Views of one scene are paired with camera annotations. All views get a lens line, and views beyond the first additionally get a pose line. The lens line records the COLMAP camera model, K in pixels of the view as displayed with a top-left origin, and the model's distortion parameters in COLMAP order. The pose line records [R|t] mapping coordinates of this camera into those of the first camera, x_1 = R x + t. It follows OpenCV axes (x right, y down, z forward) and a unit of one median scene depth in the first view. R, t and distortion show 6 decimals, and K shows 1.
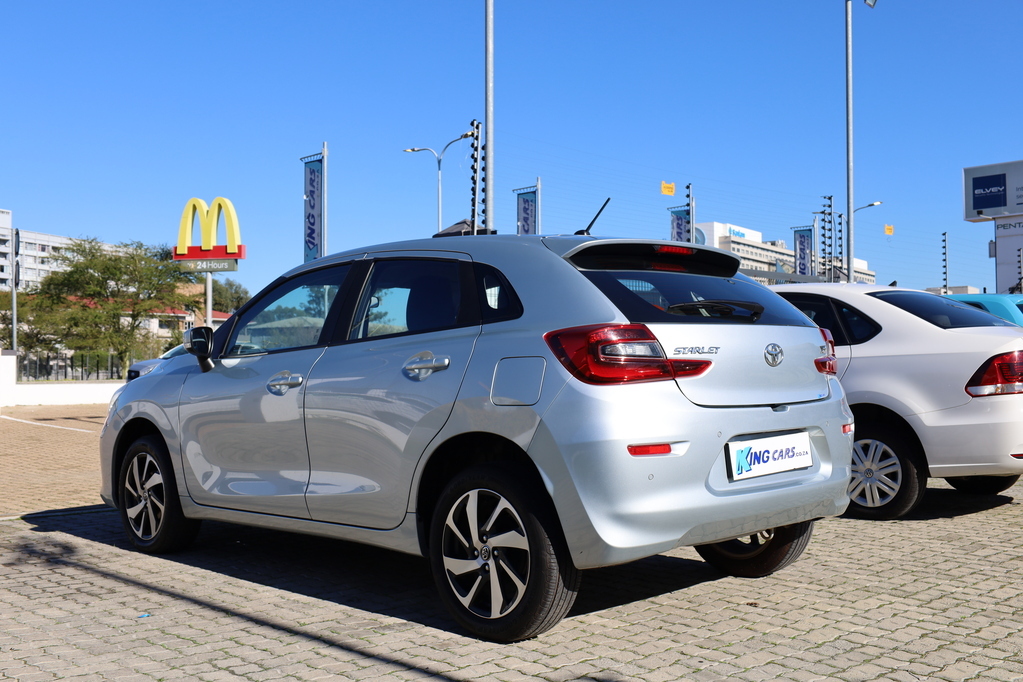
lens RADIAL K [[1072.1, 0, 510.9], [0, 1072.1, 347.8], [0, 0, 1]] dist [0.054185, 0.000000]
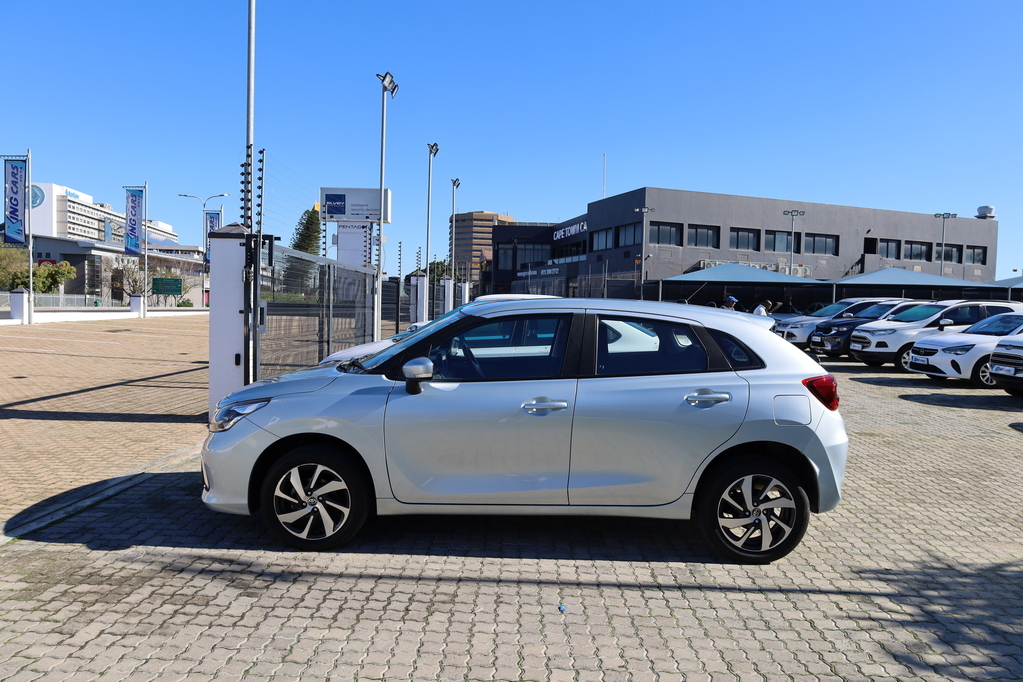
lens RADIAL K [[708.7, 0, 514.1], [0, 708.7, 332.1], [0, 0, 1]] dist [0.001598, -0.002055]
pose [[0.706933, -0.003621, 0.707271, -0.366823], [-0.041248, 0.998074, 0.046337, -0.042366], [-0.706077, -0.061931, 0.705422, 0.175524]]
